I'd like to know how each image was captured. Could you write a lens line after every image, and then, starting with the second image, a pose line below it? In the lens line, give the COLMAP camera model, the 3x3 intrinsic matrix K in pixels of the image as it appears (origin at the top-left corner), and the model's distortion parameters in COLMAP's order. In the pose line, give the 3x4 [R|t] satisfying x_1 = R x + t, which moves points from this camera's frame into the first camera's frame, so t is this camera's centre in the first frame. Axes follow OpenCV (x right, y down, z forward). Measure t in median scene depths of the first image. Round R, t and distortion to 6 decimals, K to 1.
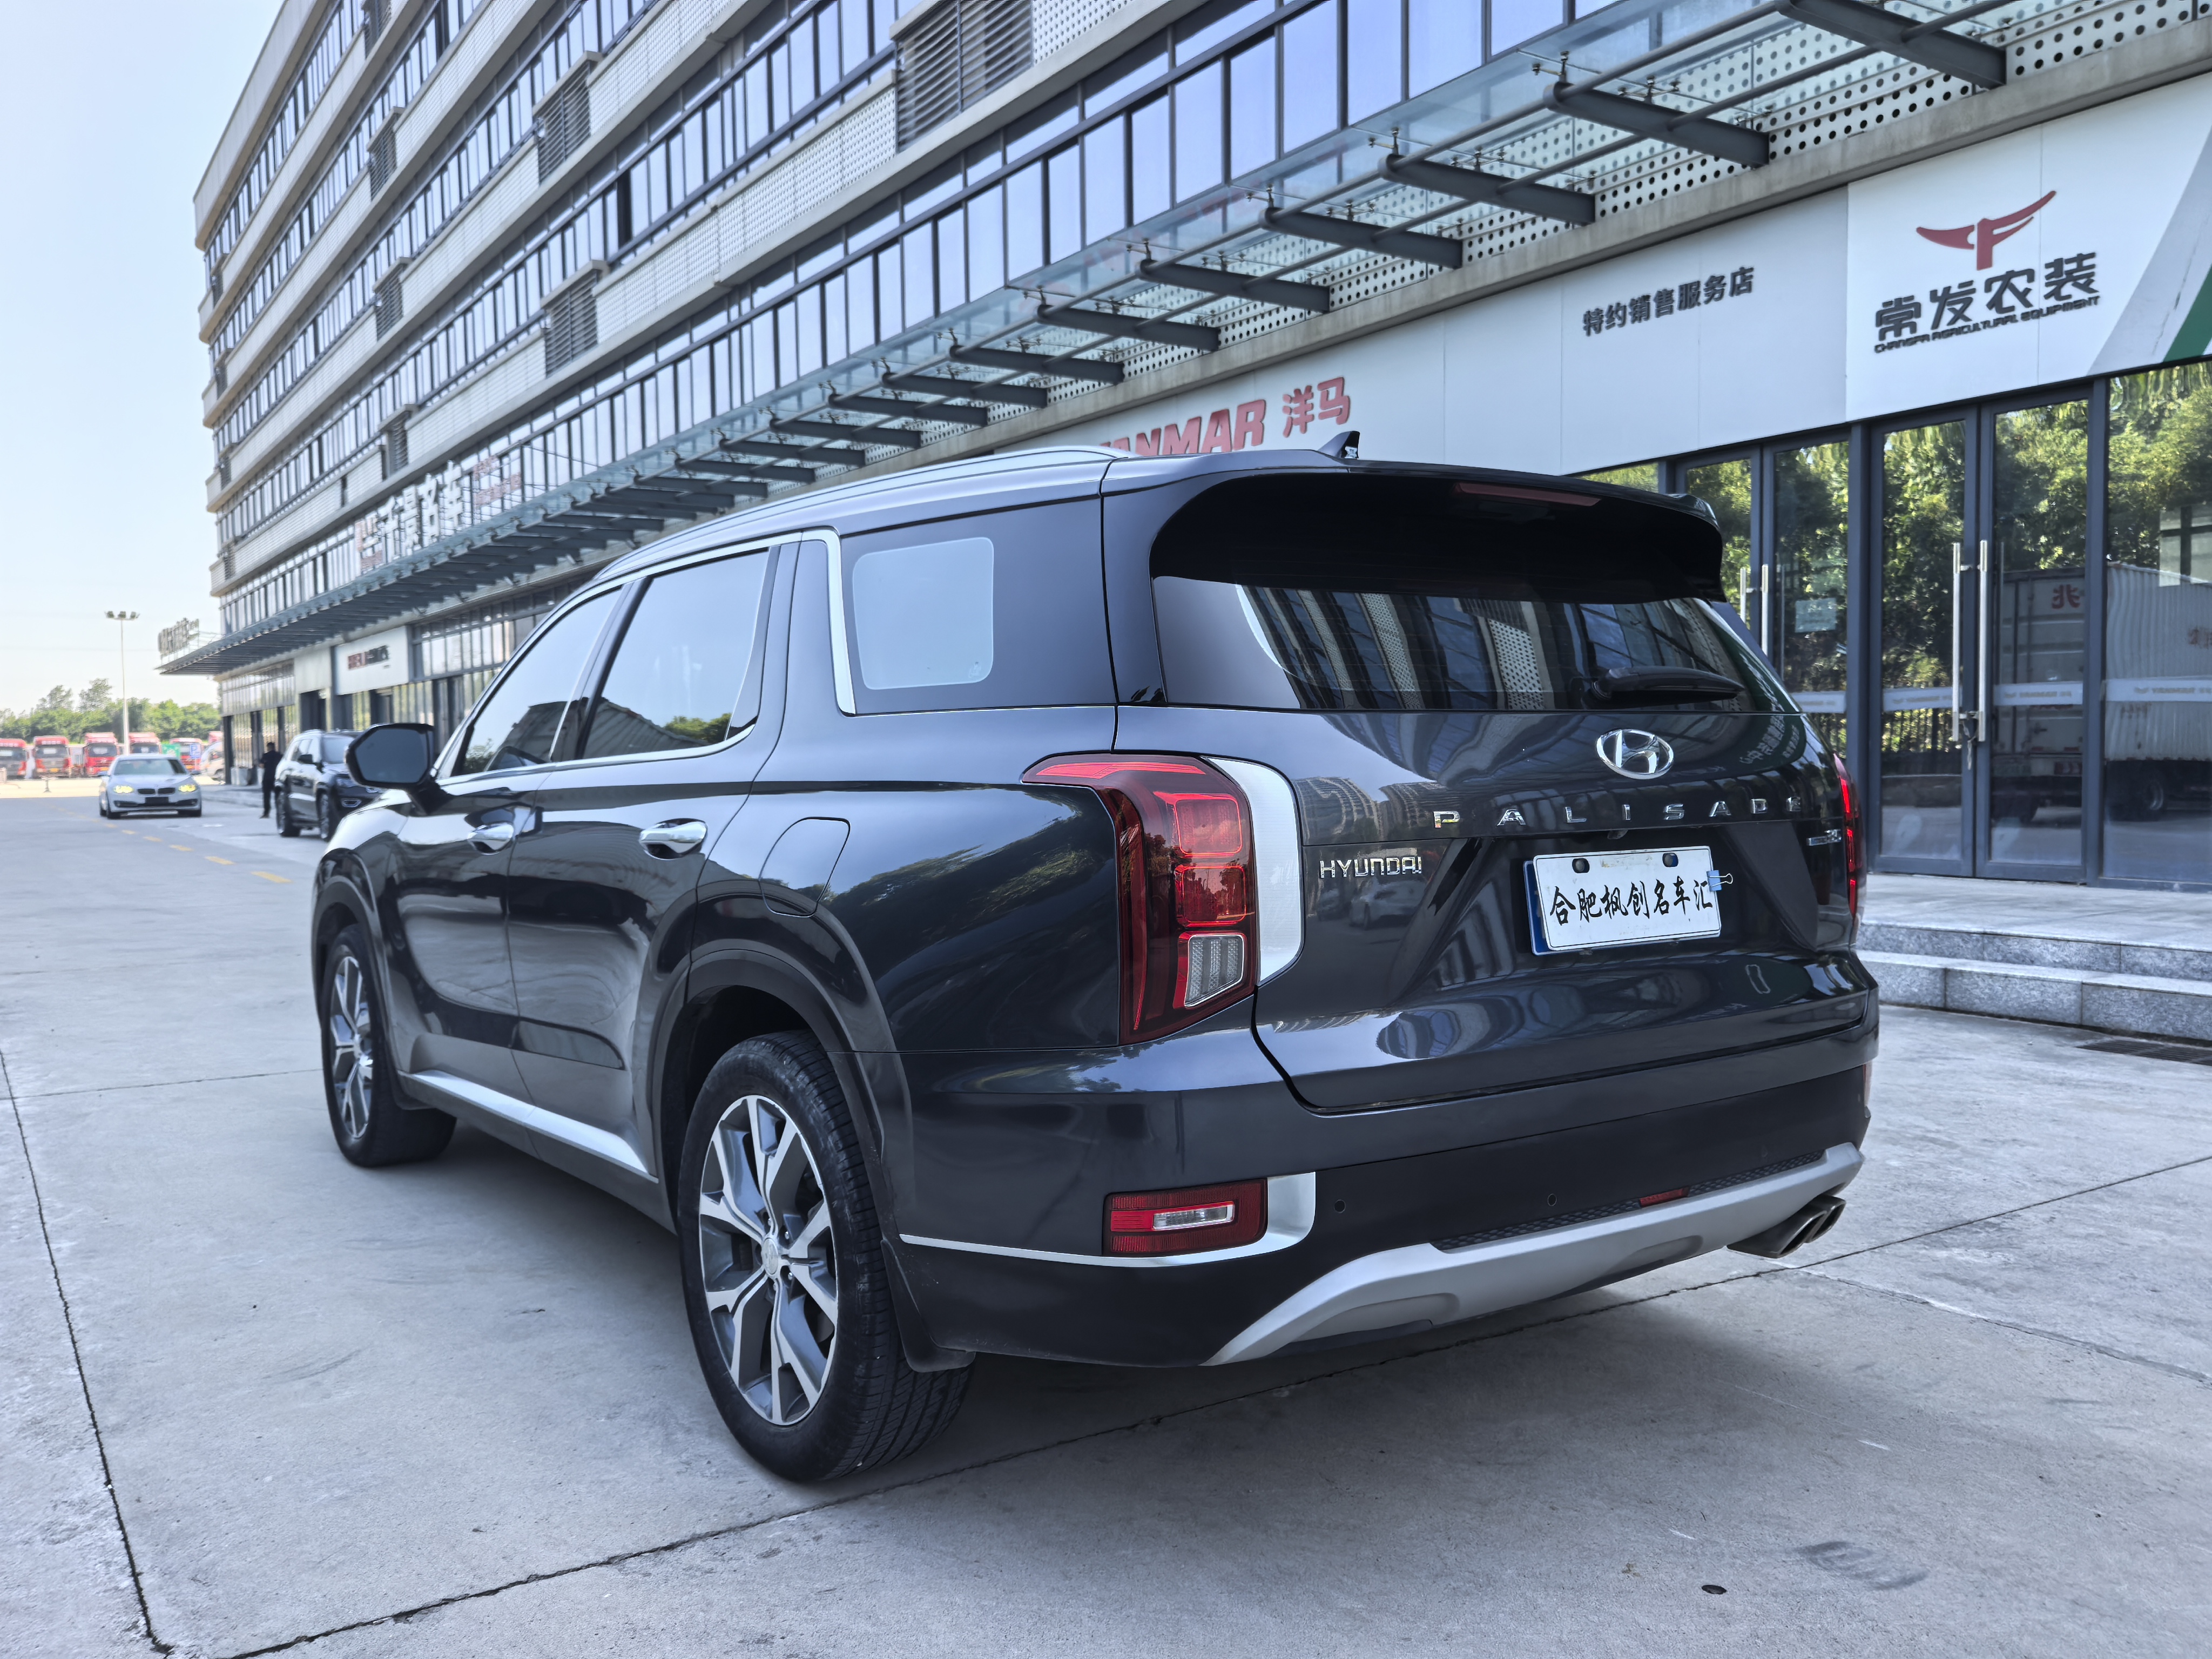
lens RADIAL K [[1752.7, 0, 1104.1], [0, 1752.7, 832.2], [0, 0, 1]] dist [0.052485, -0.056824]
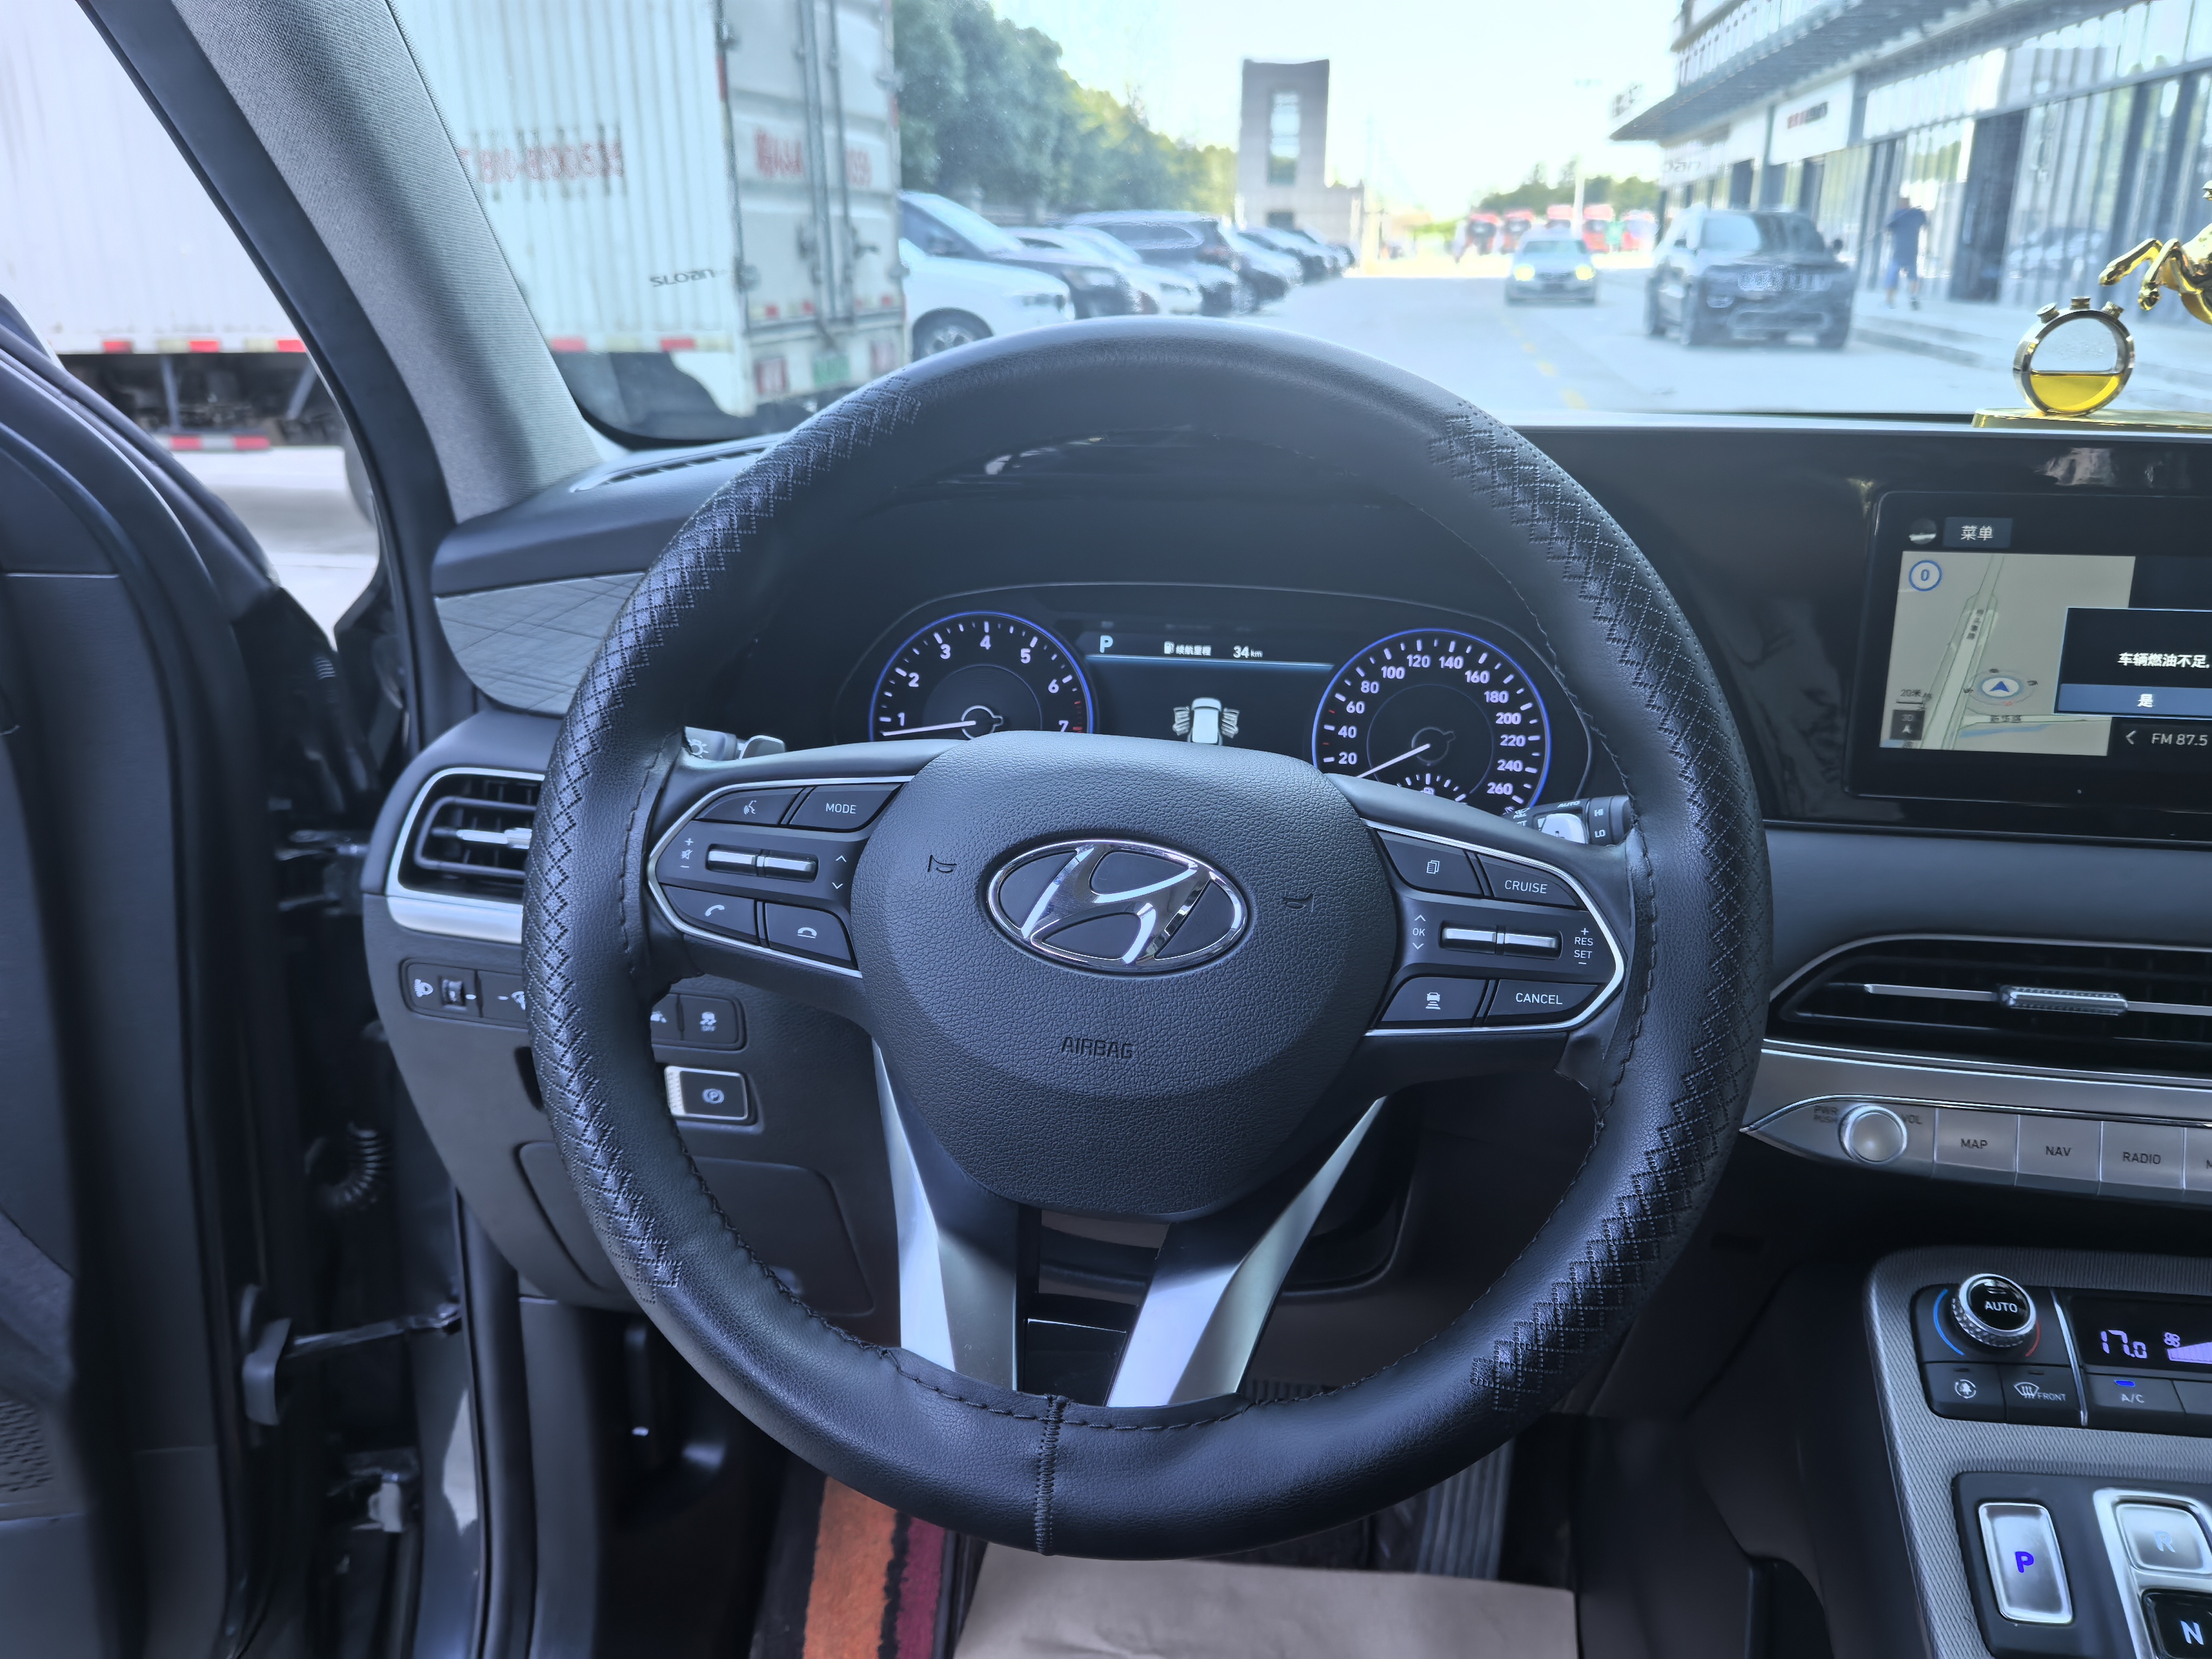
lens RADIAL K [[1761.2, 0, 1102.5], [0, 1761.2, 830.7], [0, 0, 1]] dist [0.057374, -0.059467]
pose [[0.723338, 0.234736, -0.649370, -0.037952], [-0.046197, 0.954787, 0.293679, -0.011357], [0.688947, -0.182430, 0.701477, 0.175176]]
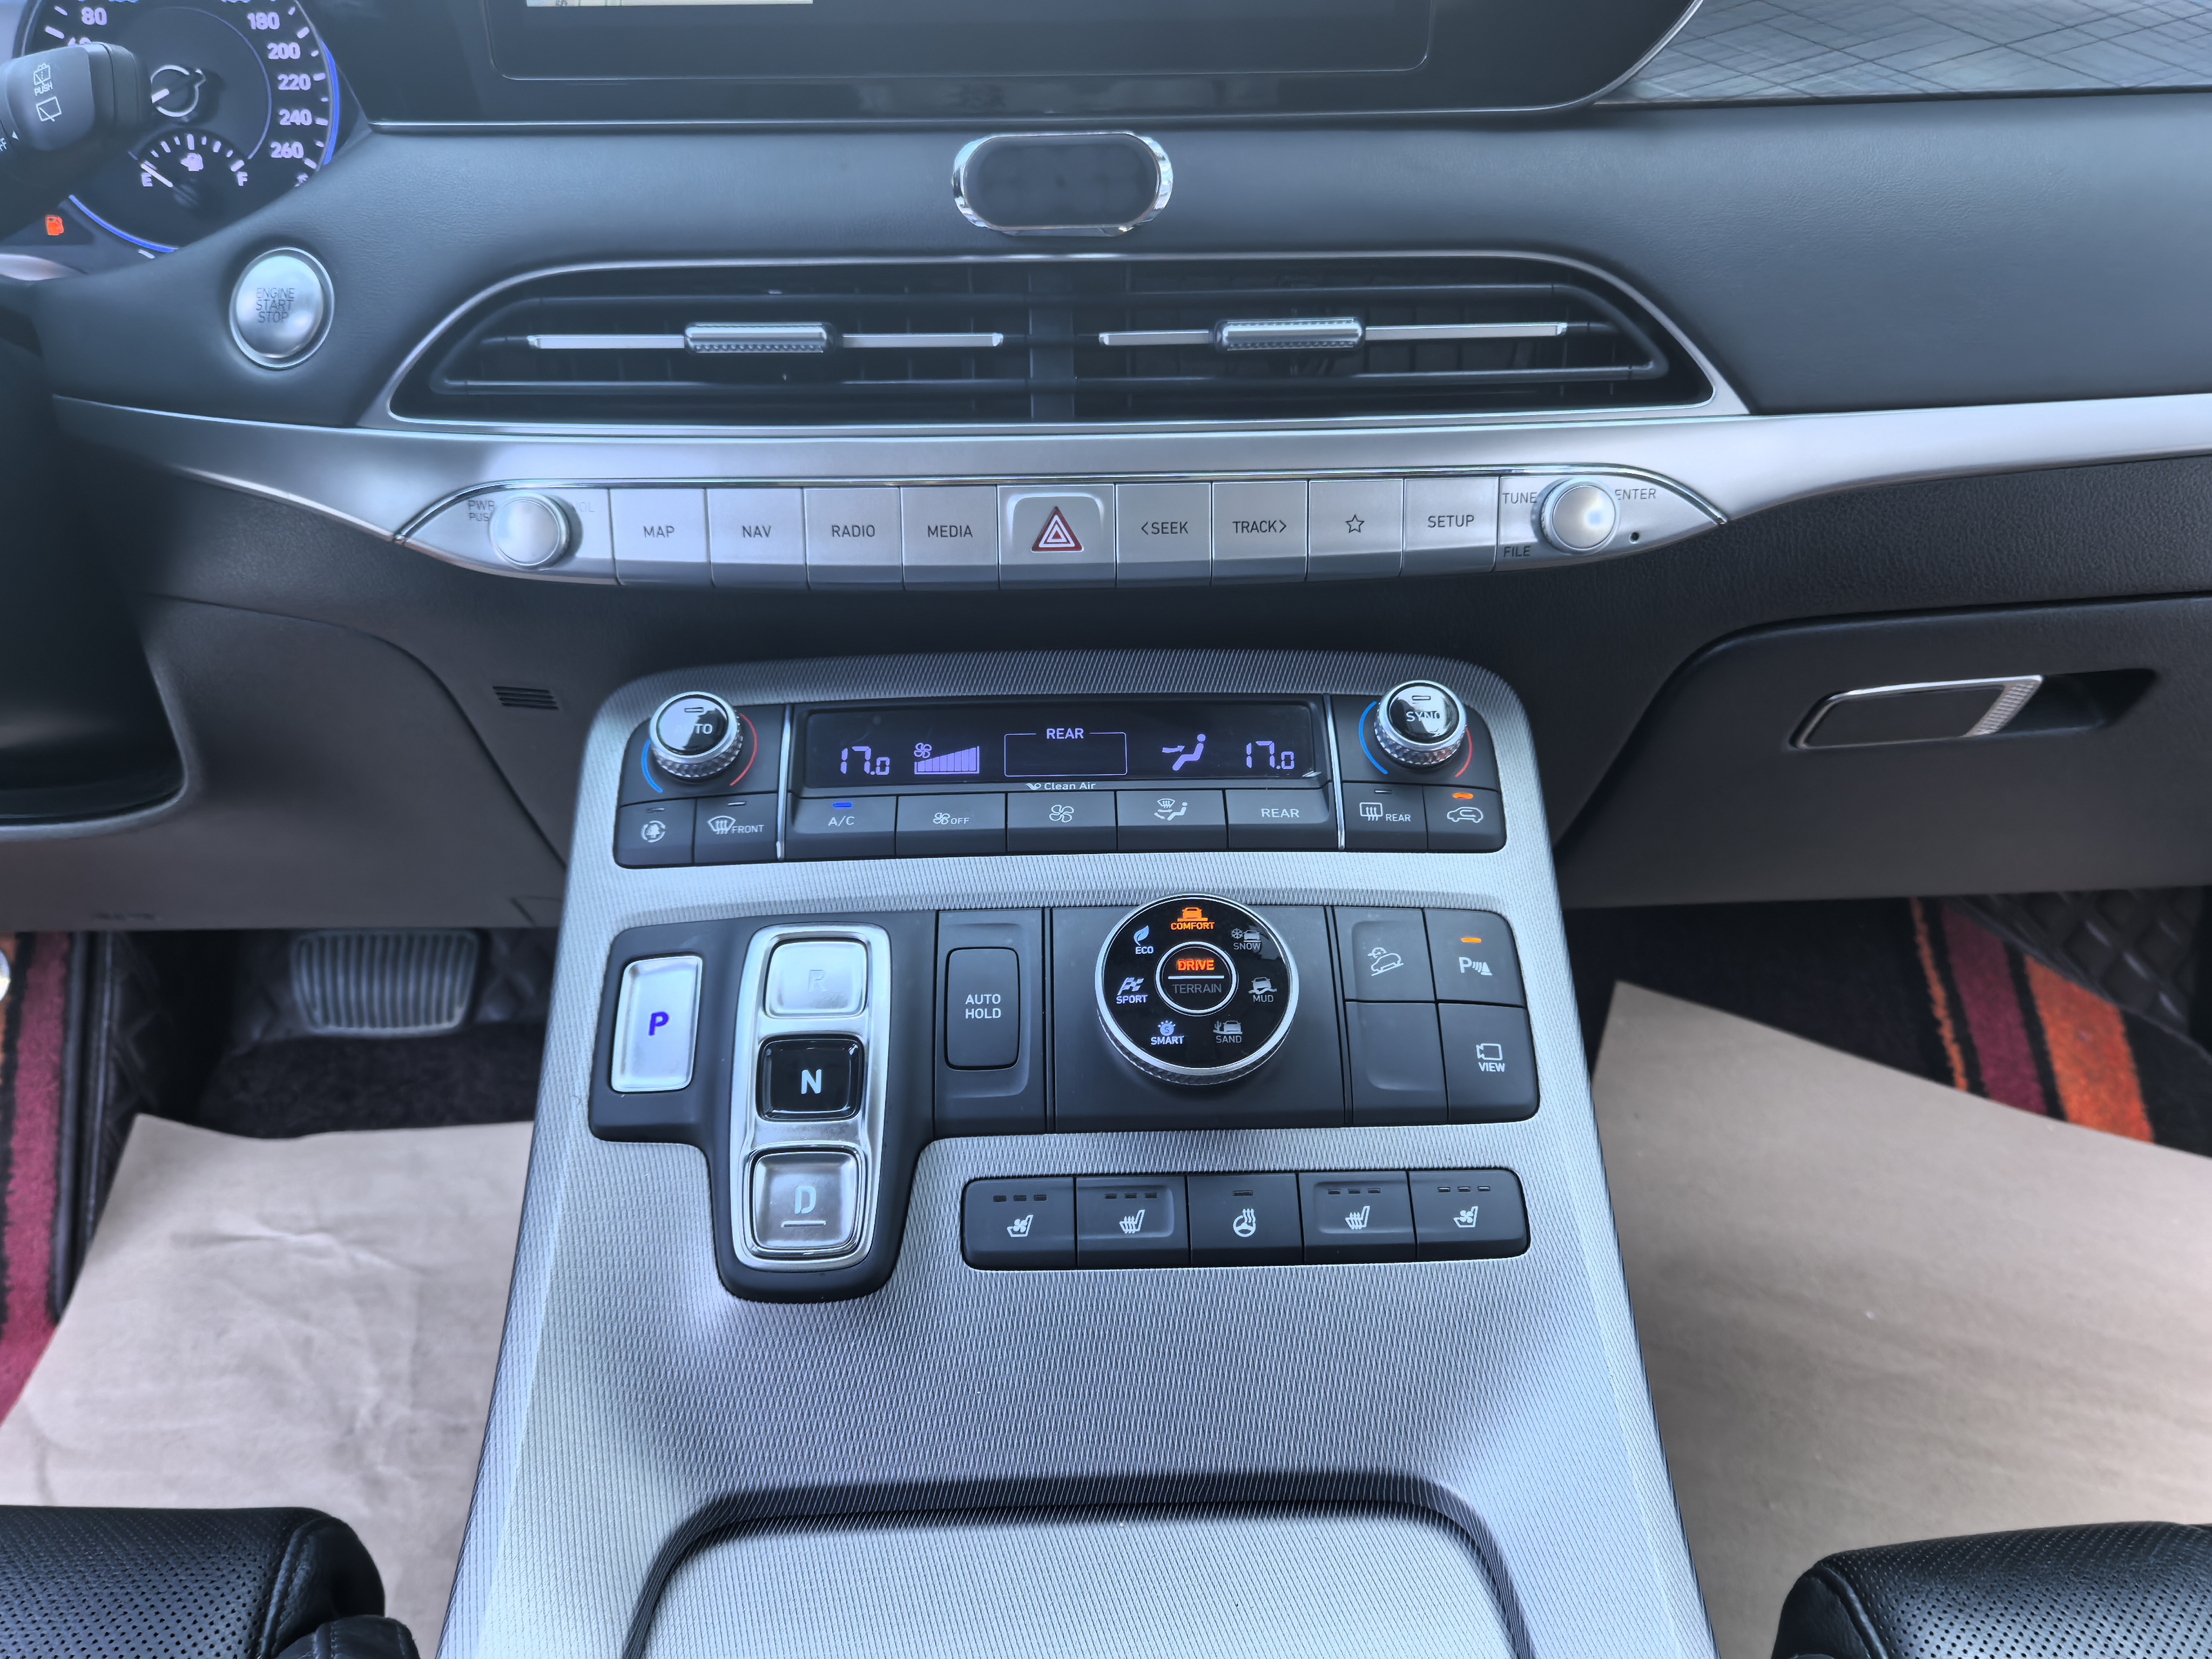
lens RADIAL K [[1773.1, 0, 1100.9], [0, 1773.1, 831.8], [0, 0, 1]] dist [0.033005, -0.034085]
pose [[0.828445, 0.300148, -0.472854, -0.029936], [-0.028196, 0.865556, 0.500018, -0.007481], [0.559361, -0.400905, 0.725528, 0.187481]]
